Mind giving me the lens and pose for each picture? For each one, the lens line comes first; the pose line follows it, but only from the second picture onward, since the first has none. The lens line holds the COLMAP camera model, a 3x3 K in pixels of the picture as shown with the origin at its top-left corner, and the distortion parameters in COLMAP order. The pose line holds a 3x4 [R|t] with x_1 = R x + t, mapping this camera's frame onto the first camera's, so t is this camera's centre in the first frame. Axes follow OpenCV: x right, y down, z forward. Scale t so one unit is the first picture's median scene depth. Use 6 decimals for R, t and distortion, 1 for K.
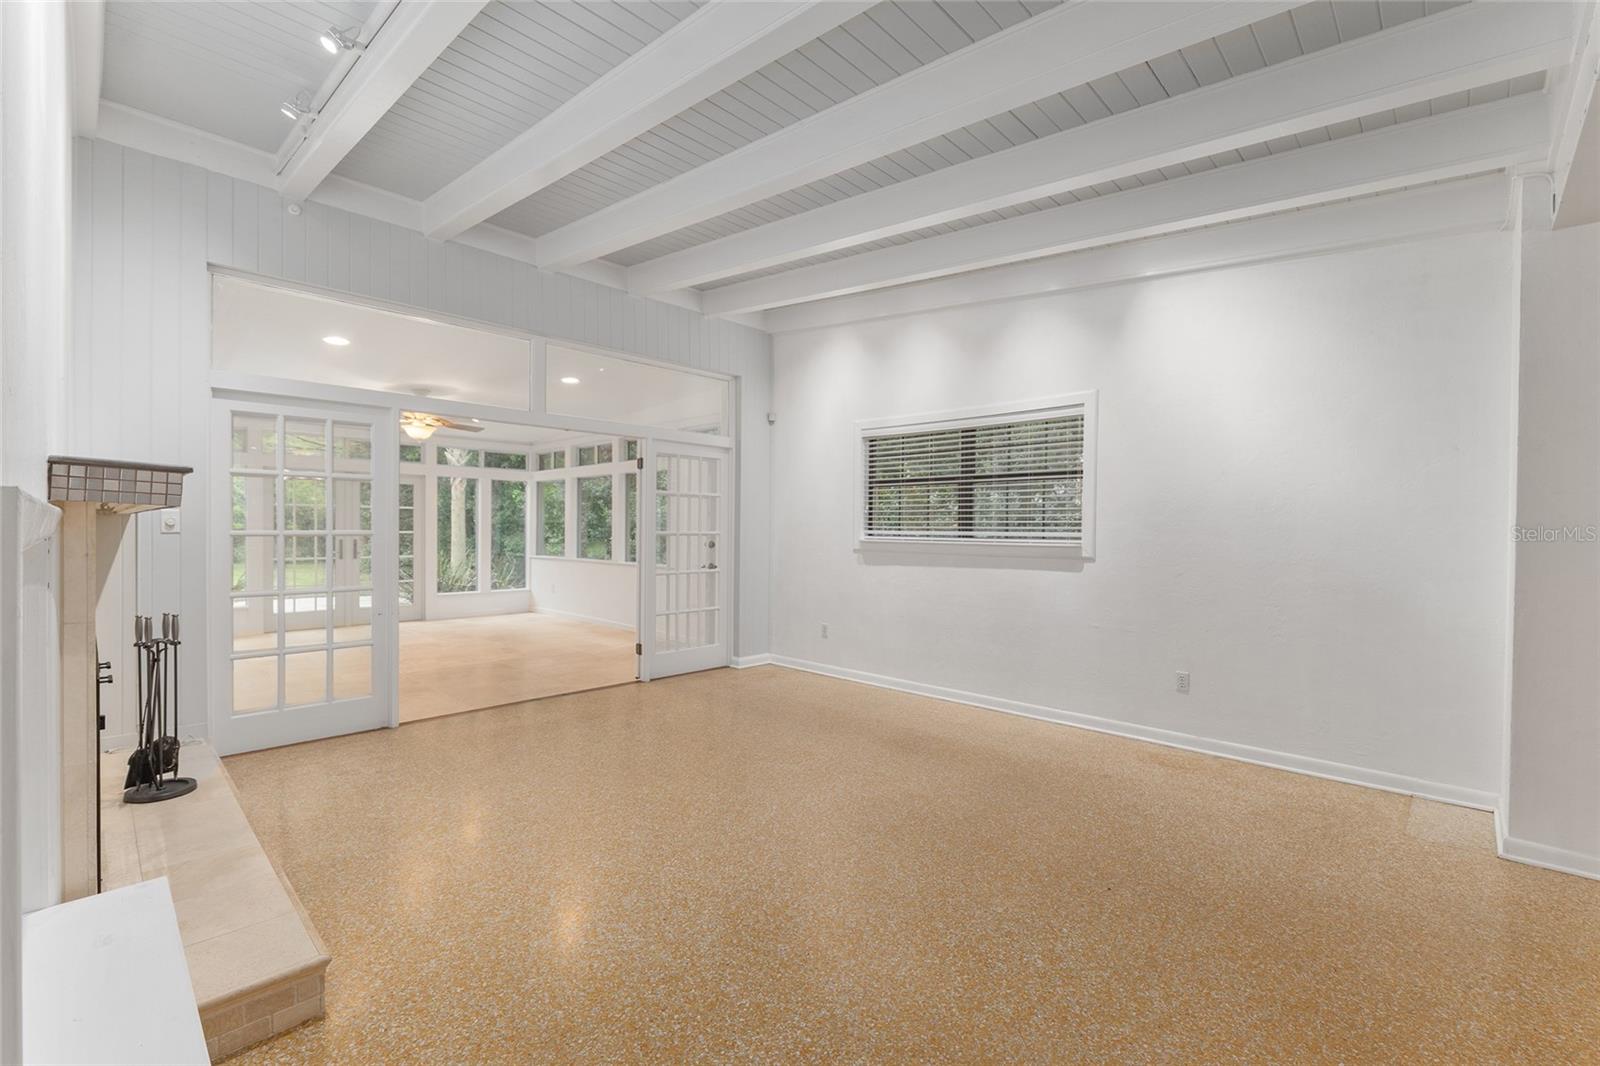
lens RADIAL K [[687.3, 0, 809.2], [0, 687.3, 541.0], [0, 0, 1]] dist [-0.008118, -0.000077]
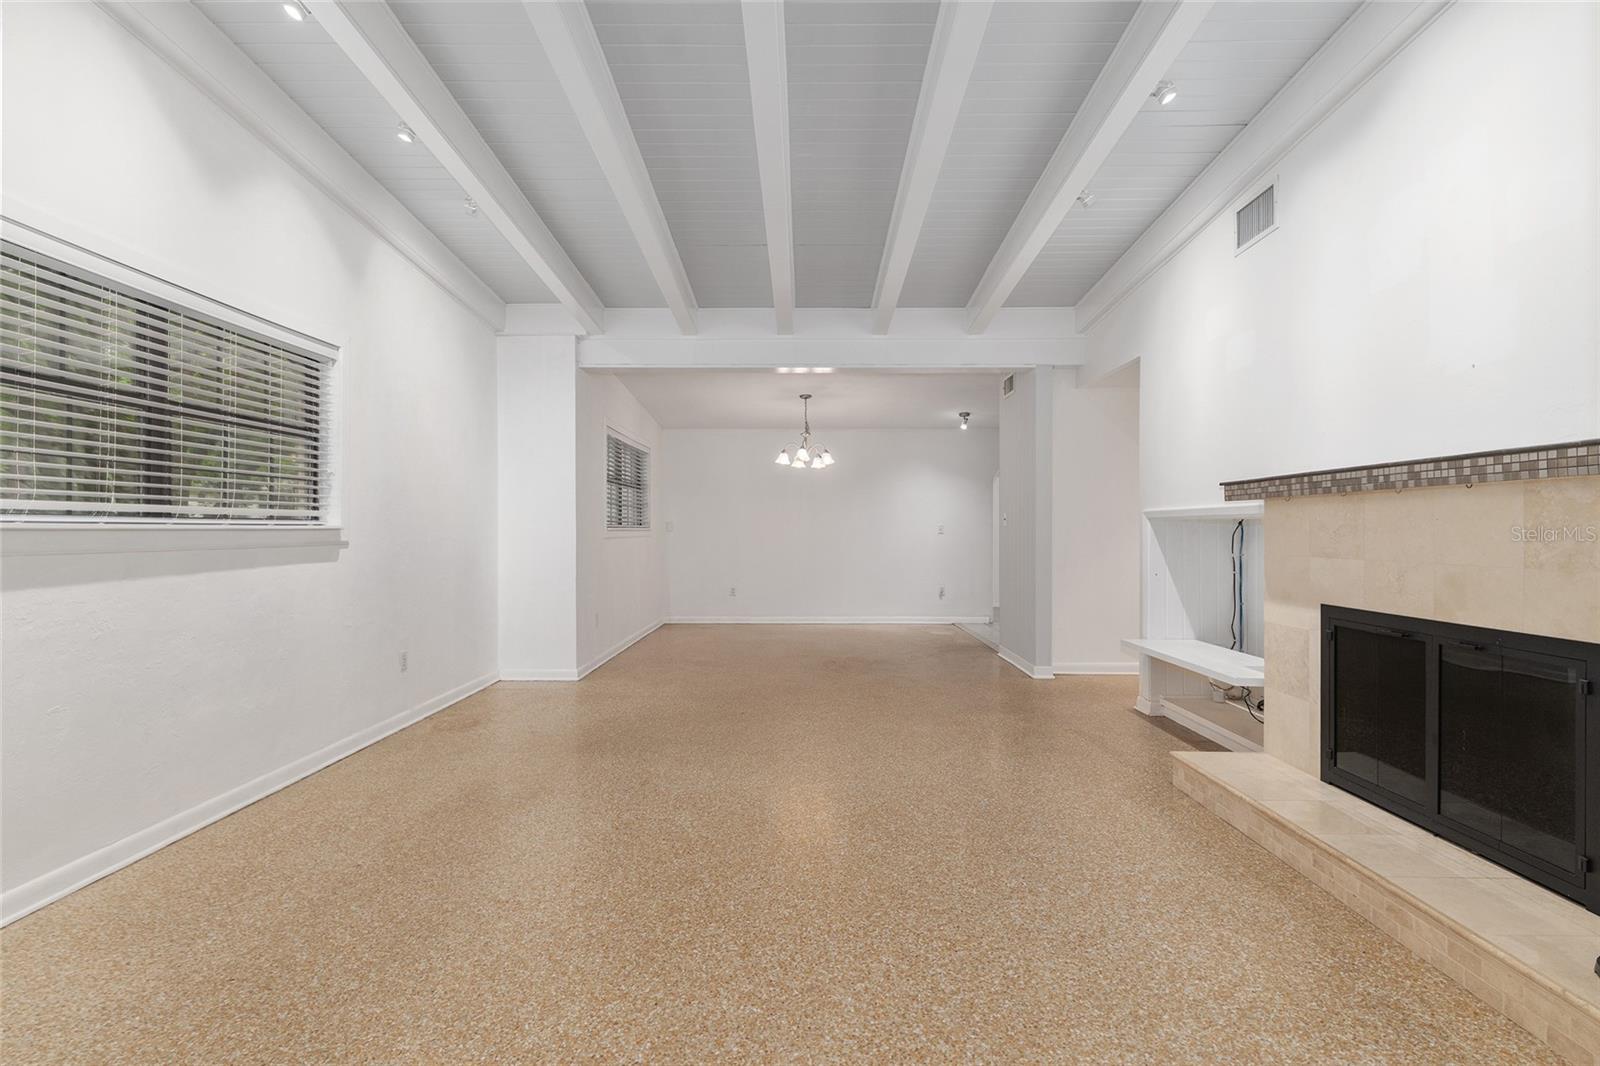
lens RADIAL K [[720.1, 0, 785.2], [0, 720.1, 530.3], [0, 0, 1]] dist [-0.002345, -0.000346]
pose [[-0.662419, -0.010418, 0.749061, -0.560848], [0.005685, 0.999805, 0.018933, -0.002470], [-0.749112, 0.016800, -0.662230, 1.162413]]
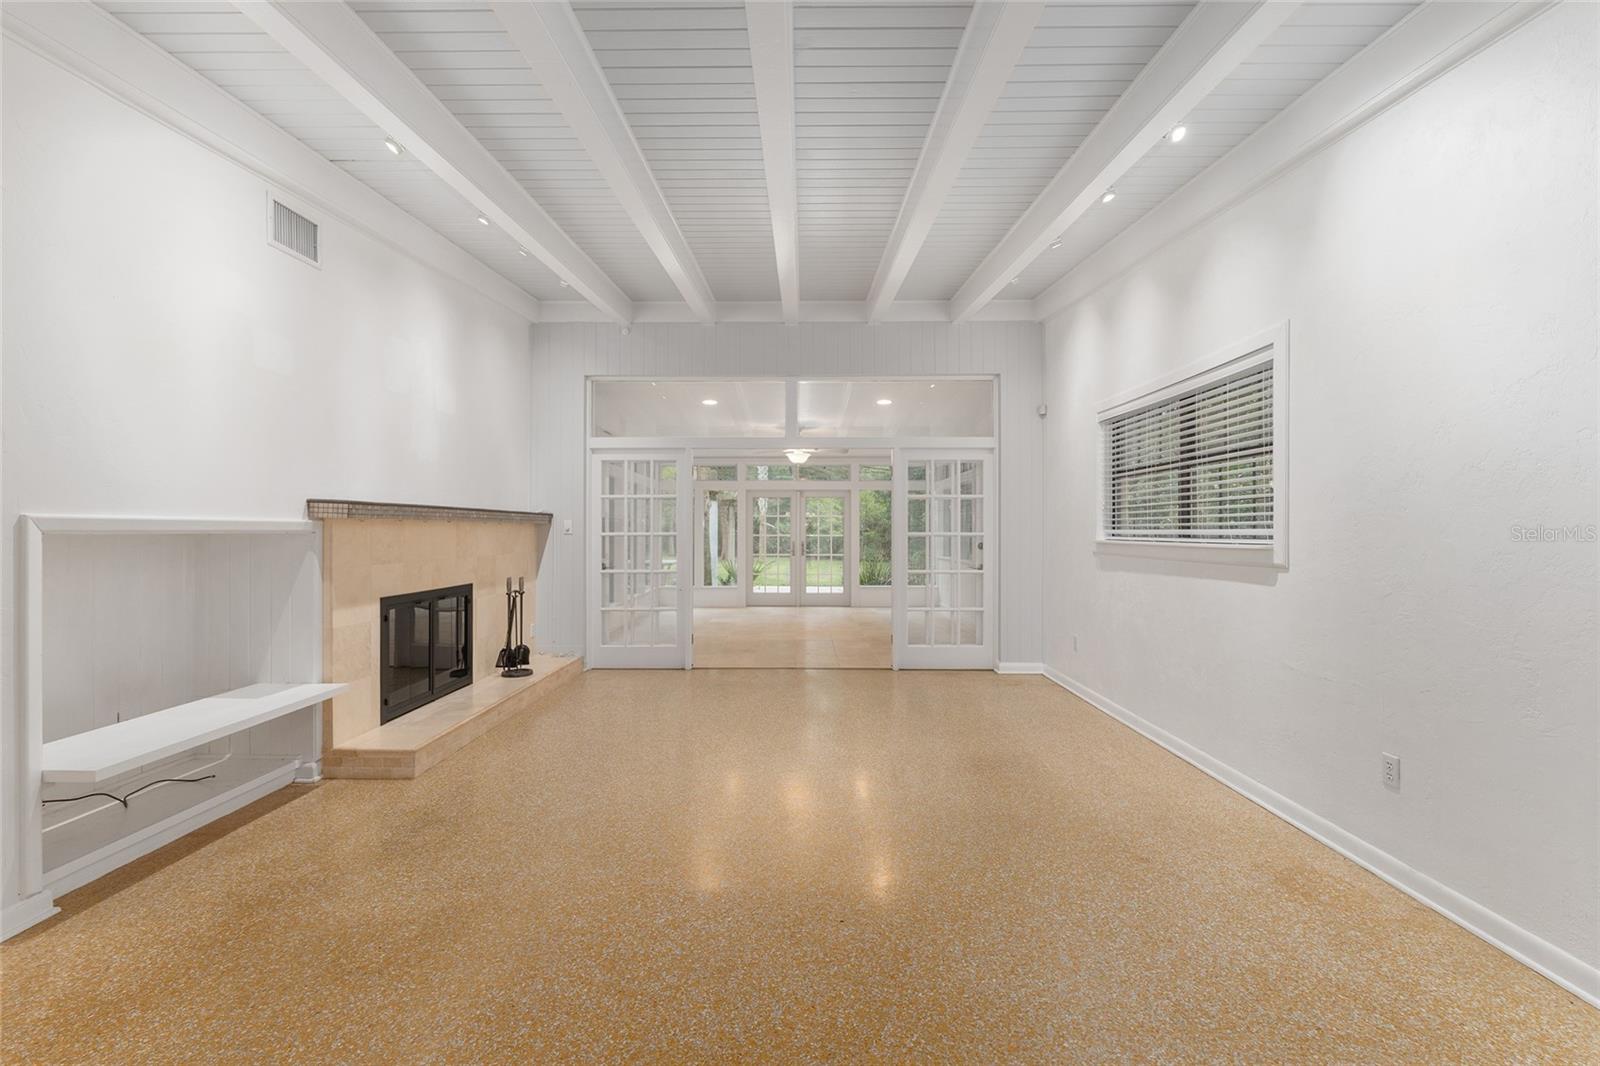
lens RADIAL K [[687.3, 0, 804.0], [0, 687.3, 525.7], [0, 0, 1]] dist [-0.008118, -0.000077]
pose [[0.684049, -0.013087, -0.729319, 0.576364], [-0.008434, 0.999630, -0.025848, 0.006410], [0.729387, 0.023833, 0.683686, 0.180474]]
